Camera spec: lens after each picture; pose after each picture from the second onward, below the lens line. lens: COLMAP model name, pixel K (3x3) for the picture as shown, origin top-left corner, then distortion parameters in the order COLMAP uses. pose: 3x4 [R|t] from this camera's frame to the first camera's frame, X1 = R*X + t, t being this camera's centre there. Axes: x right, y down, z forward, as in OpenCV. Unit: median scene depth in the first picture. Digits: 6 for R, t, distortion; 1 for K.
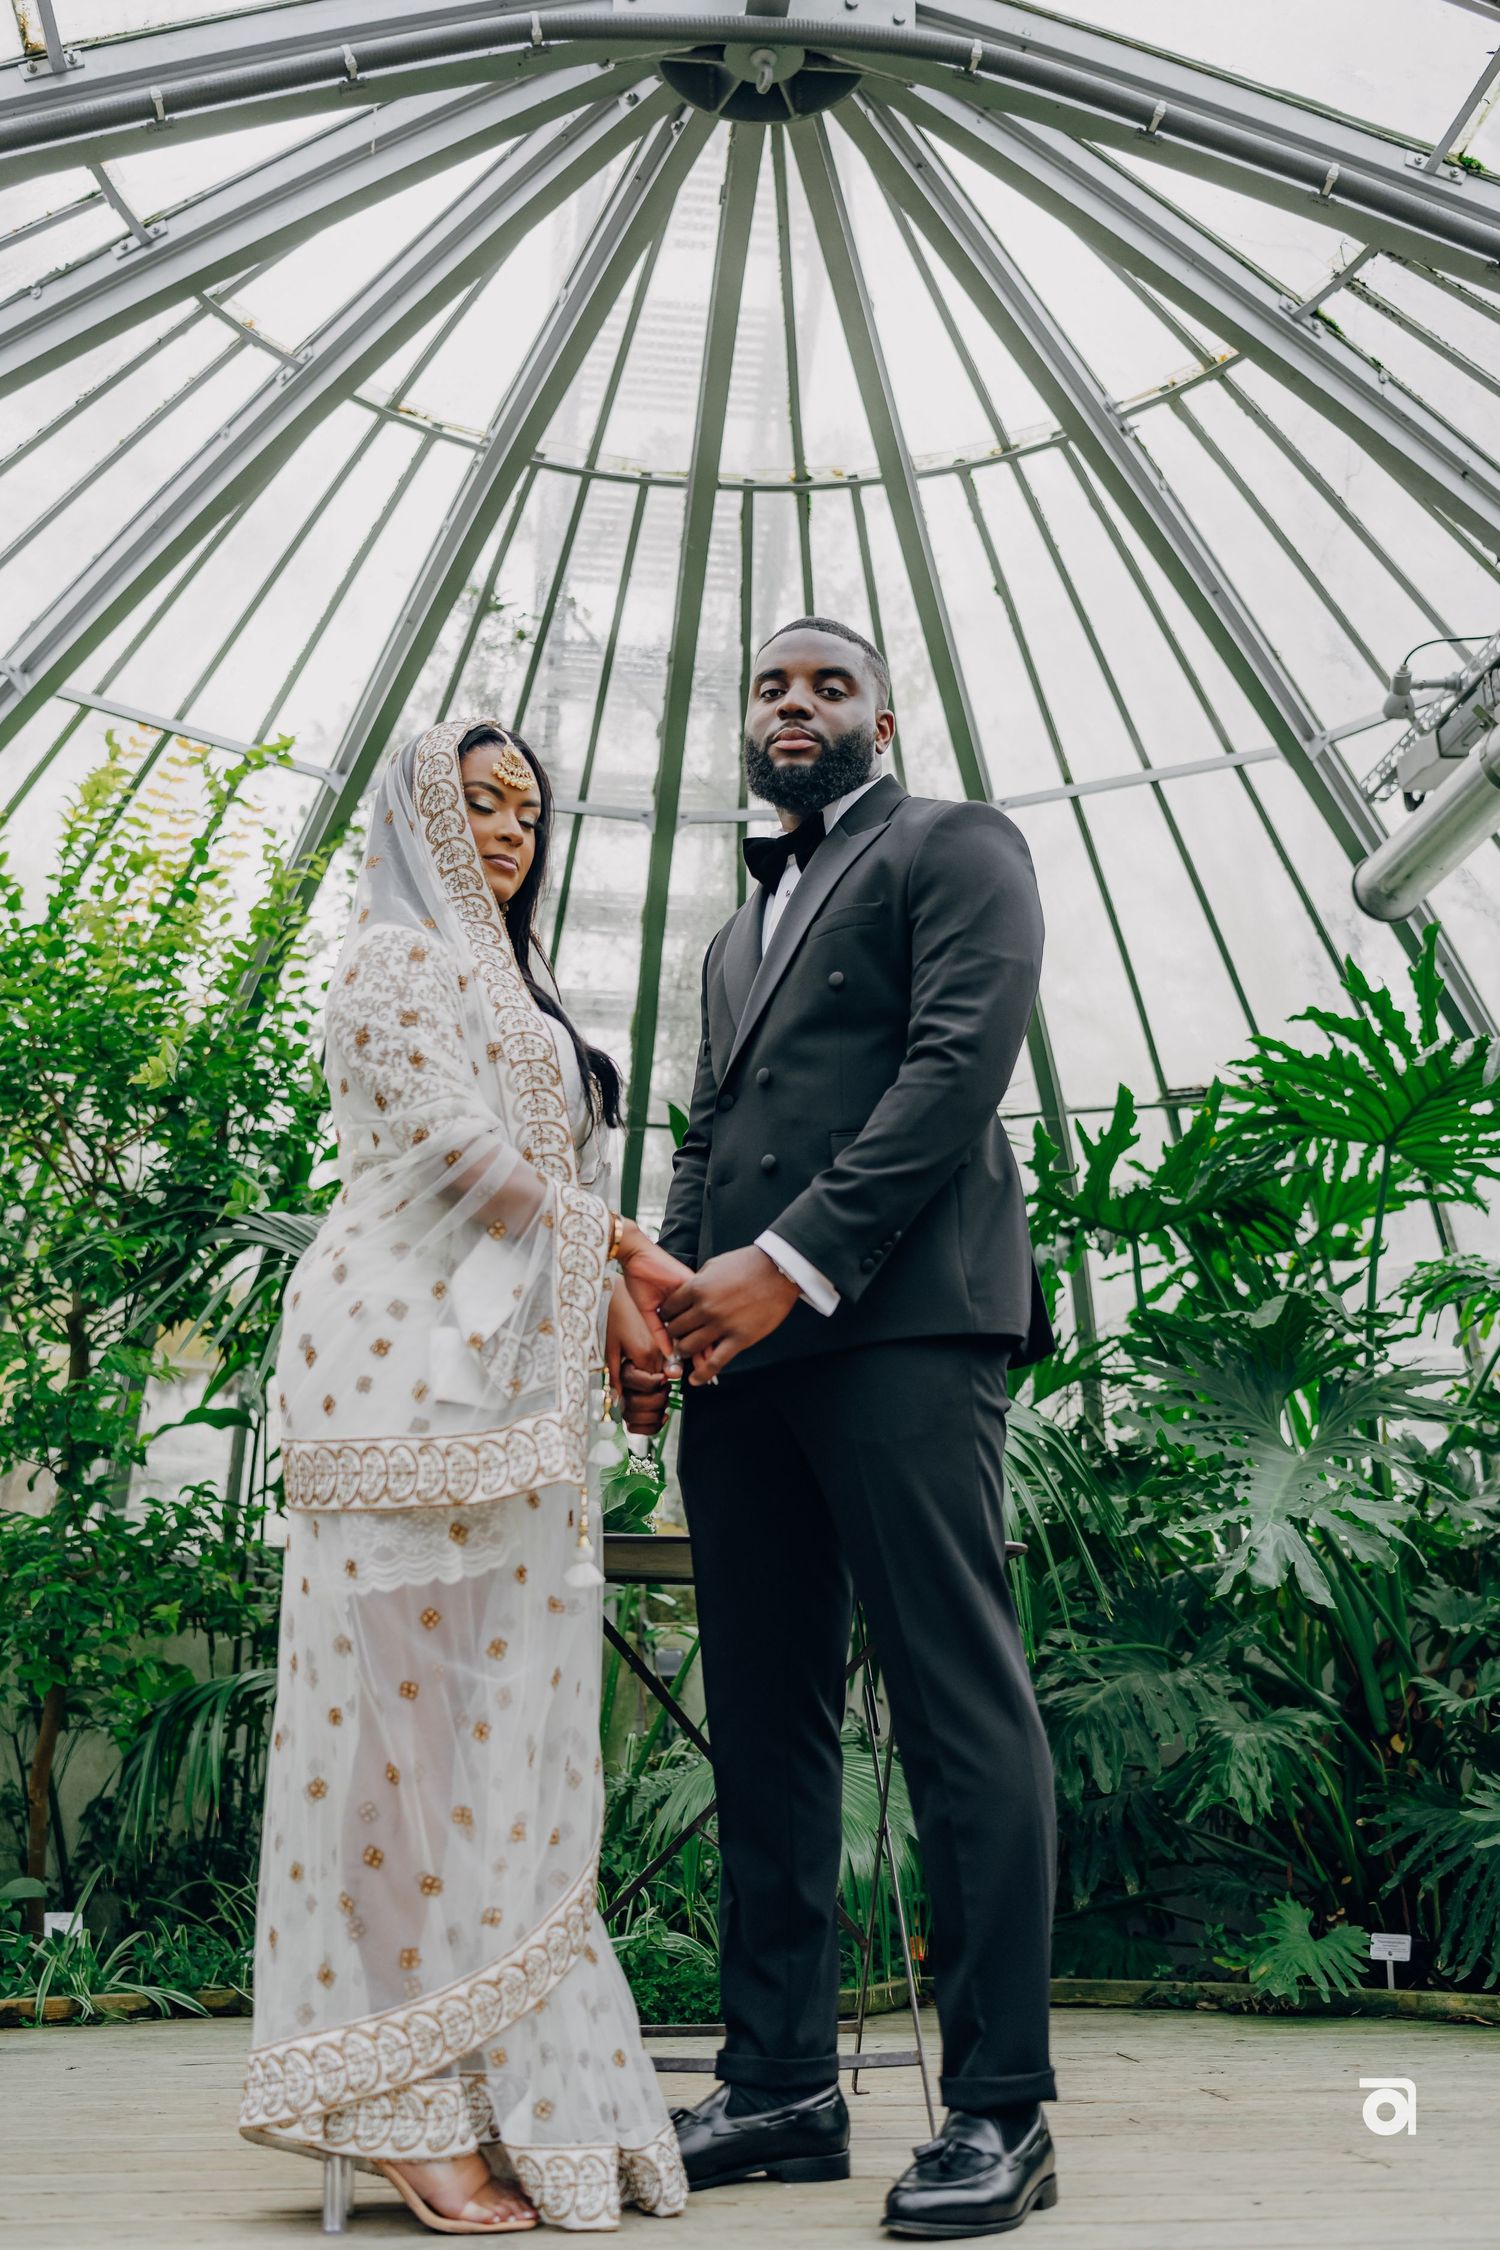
lens RADIAL K [[2310.3, 0, 750.0], [0, 2310.3, 1125.0], [0, 0, 1]] dist [0.030579, -0.010712]
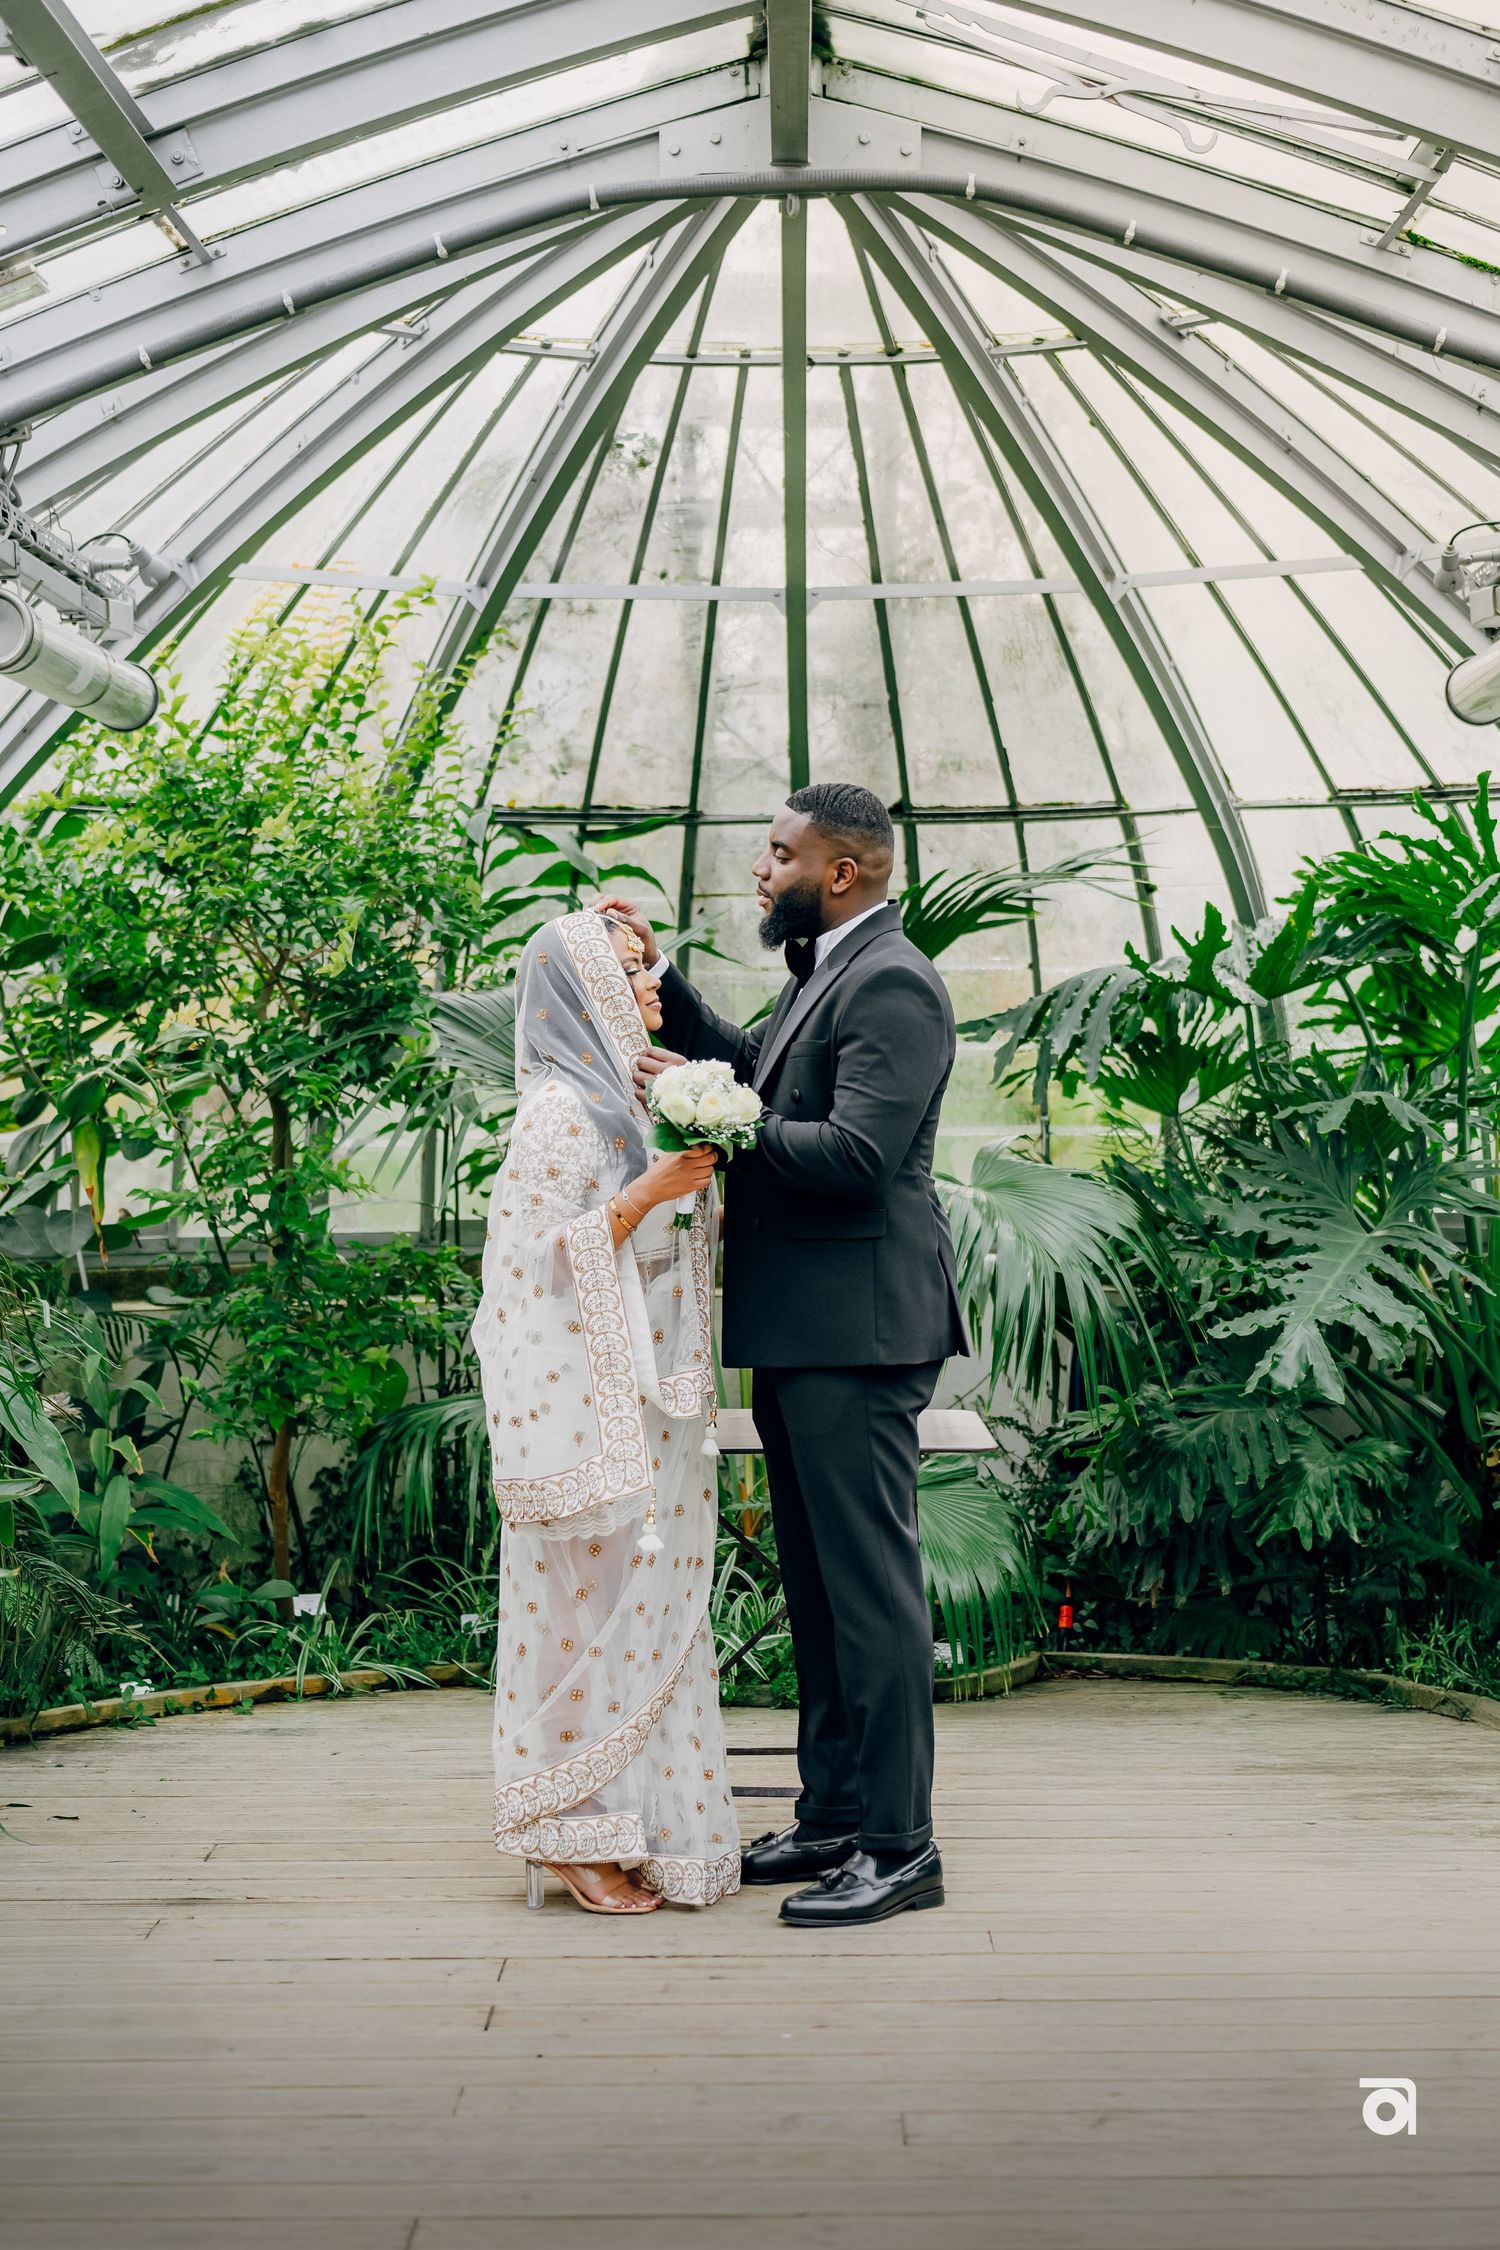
lens RADIAL K [[3388.4, 0, 814.2], [0, 3388.4, 1133.7], [0, 0, 1]] dist [-0.028013, 0.027397]
pose [[0.994152, -0.008165, -0.107680, 0.146818], [0.036755, 0.963188, 0.266304, -0.340940], [0.101541, -0.268704, 0.957856, -0.559957]]
